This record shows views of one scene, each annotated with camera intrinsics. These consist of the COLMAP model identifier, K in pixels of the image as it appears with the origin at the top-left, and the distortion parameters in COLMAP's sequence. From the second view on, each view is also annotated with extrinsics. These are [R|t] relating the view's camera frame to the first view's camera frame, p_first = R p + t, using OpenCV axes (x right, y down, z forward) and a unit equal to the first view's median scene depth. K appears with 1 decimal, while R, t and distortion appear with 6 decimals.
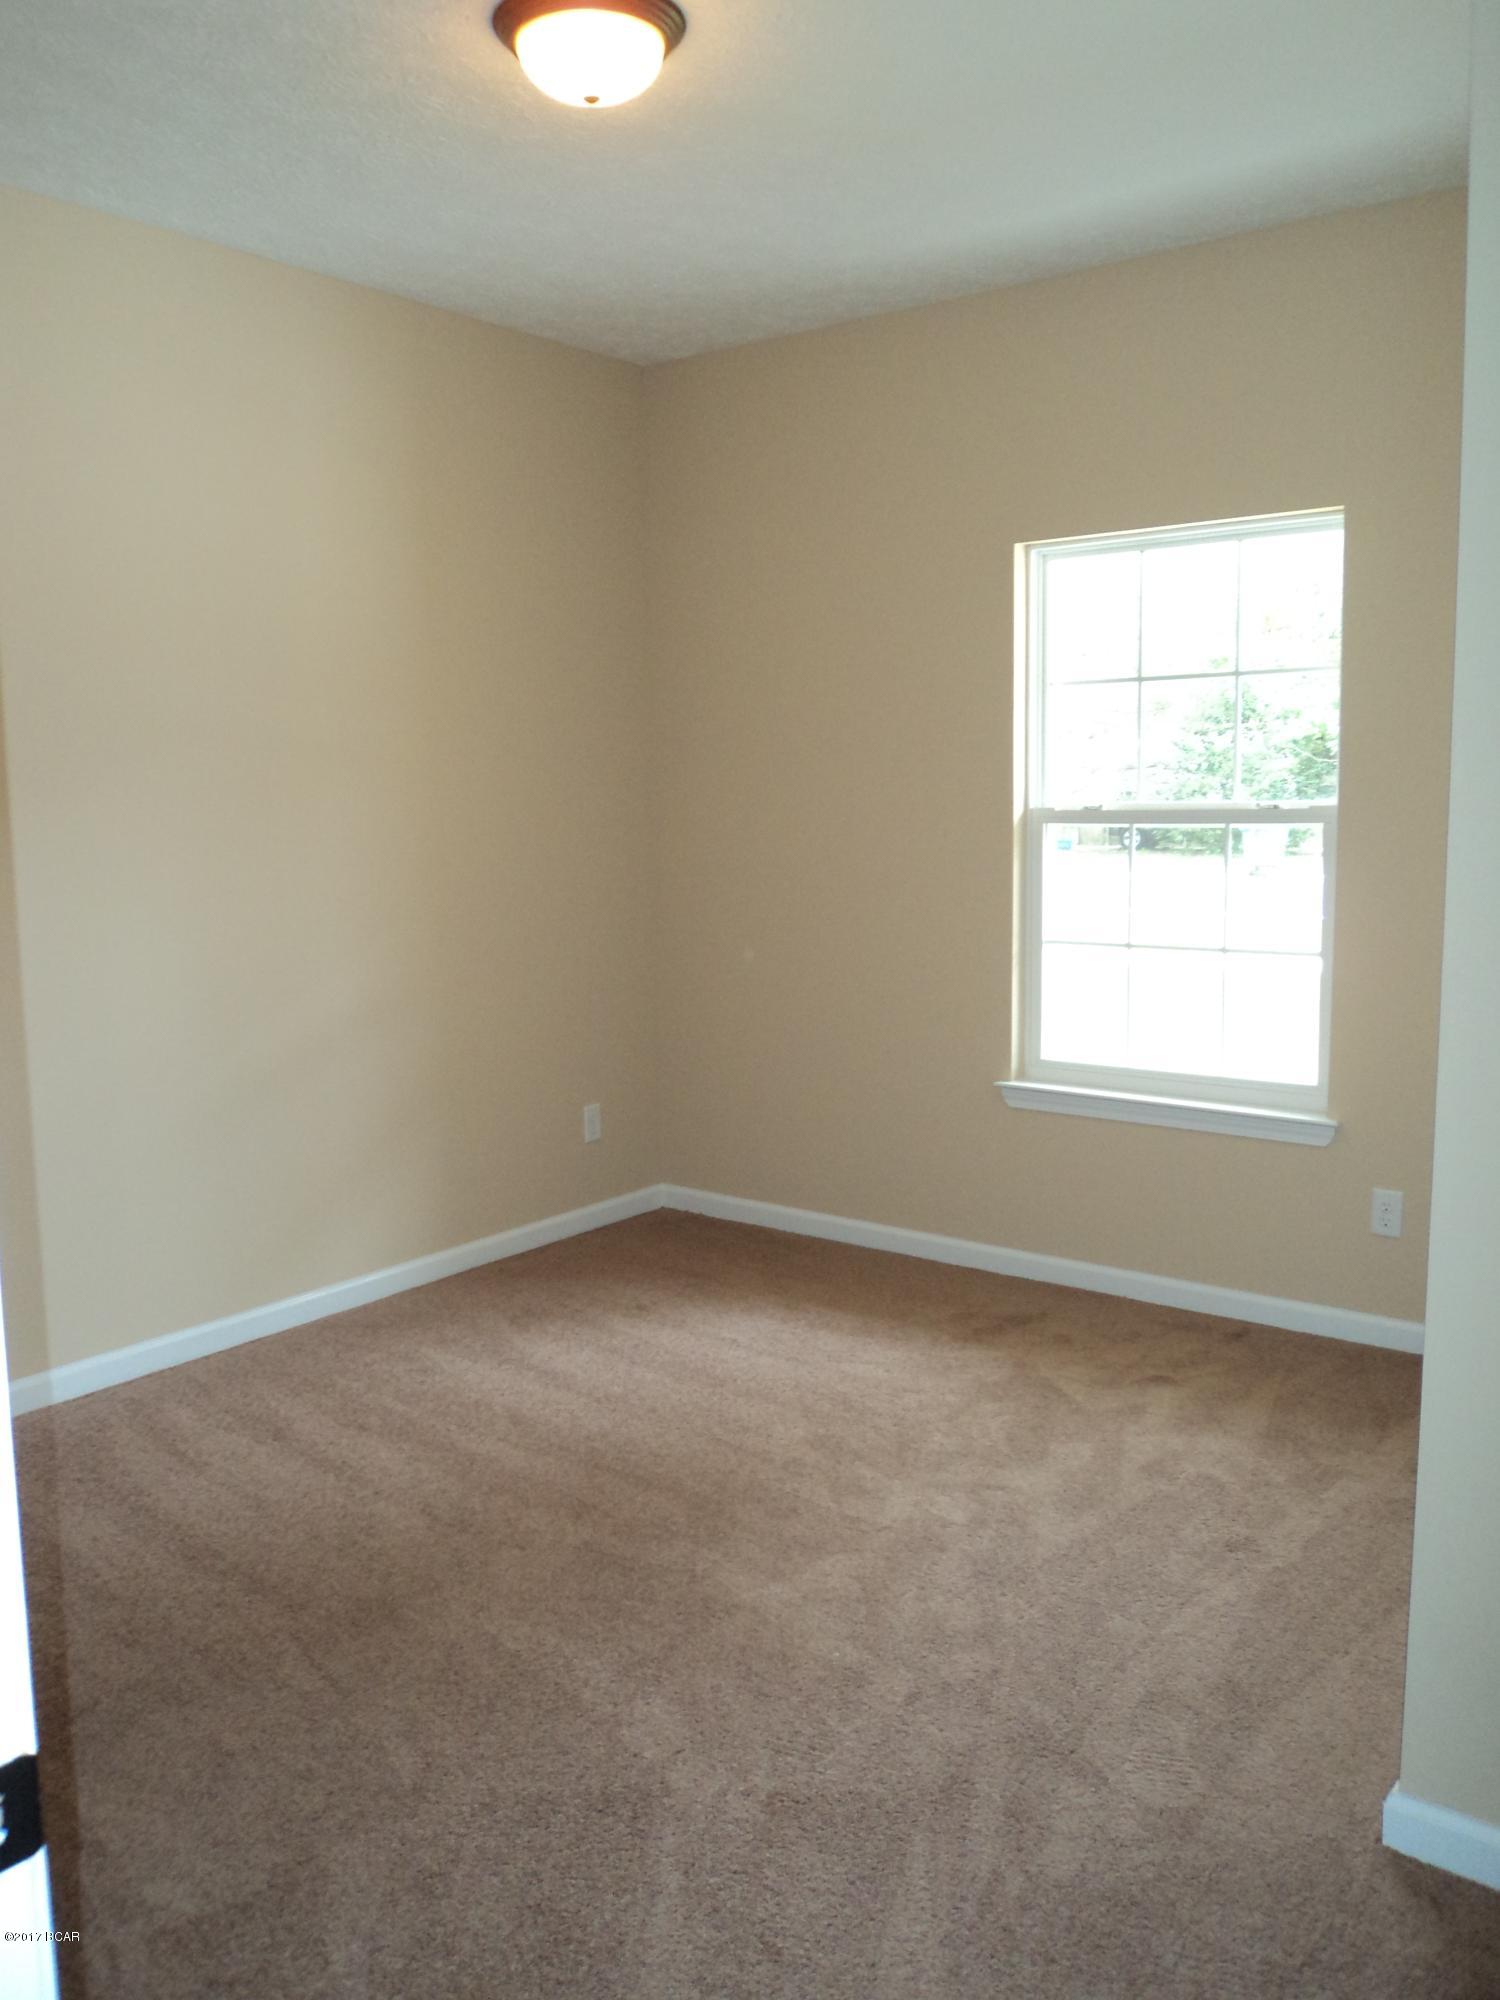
lens RADIAL K [[1650.1, 0, 749.8], [0, 1650.1, 1000.5], [0, 0, 1]] dist [0.002752, 0.002150]
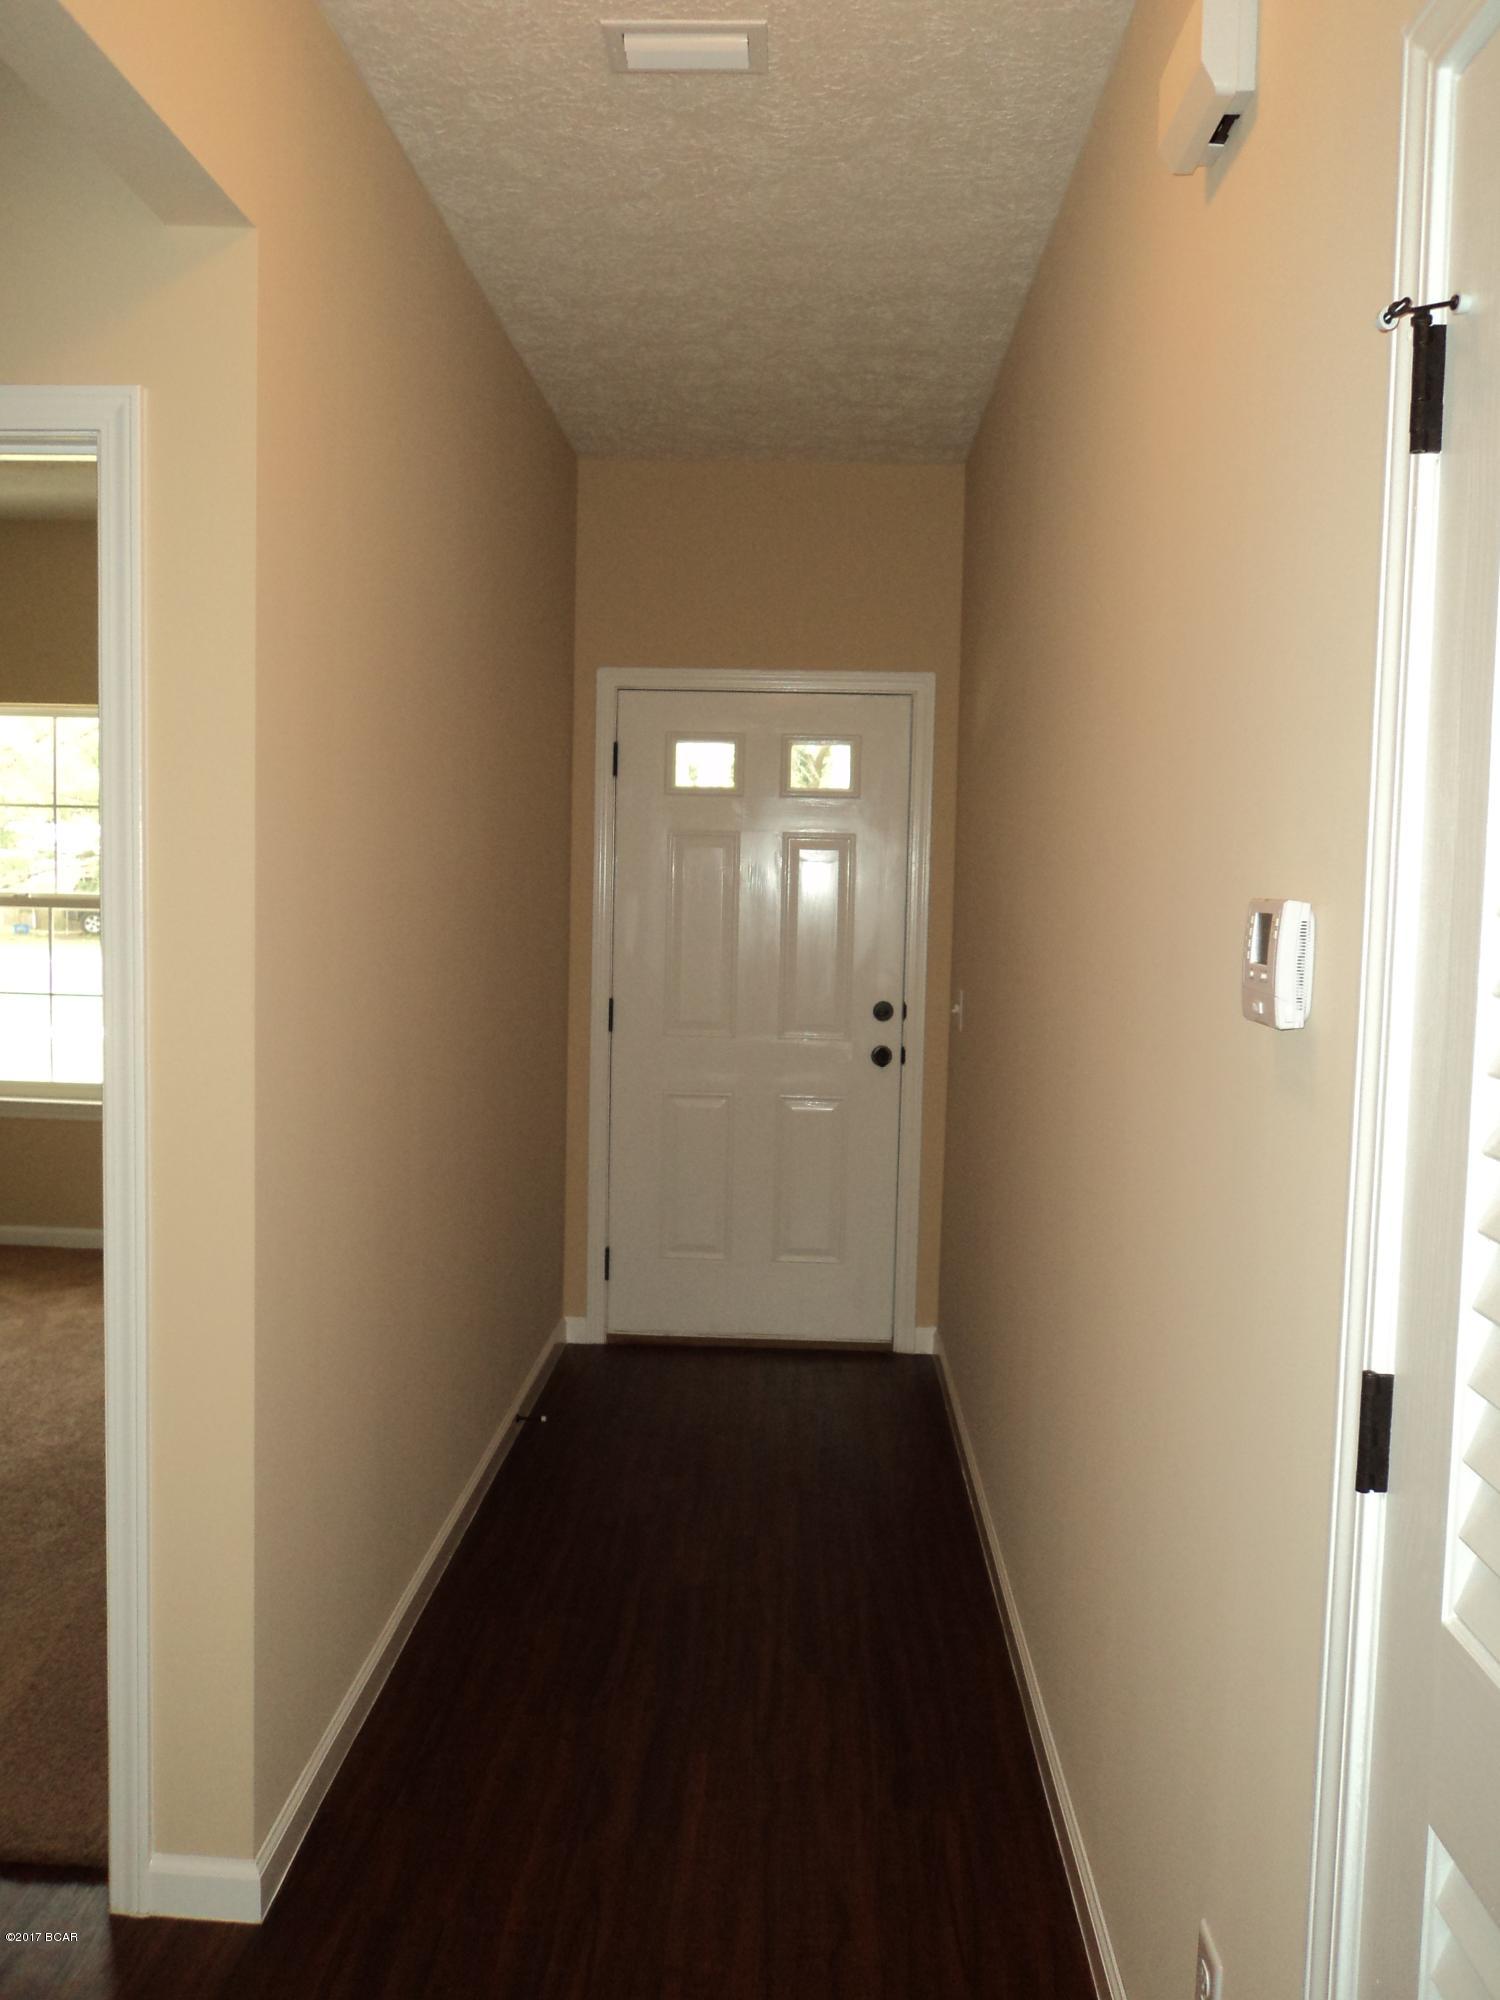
lens RADIAL K [[1650.1, 0, 748.8], [0, 1650.1, 1001.4], [0, 0, 1]] dist [0.002752, 0.002150]
pose [[0.824827, -0.008296, 0.565324, -0.076573], [0.038081, 0.998437, -0.040911, 0.054698], [-0.564101, 0.055273, 0.823854, -0.501452]]
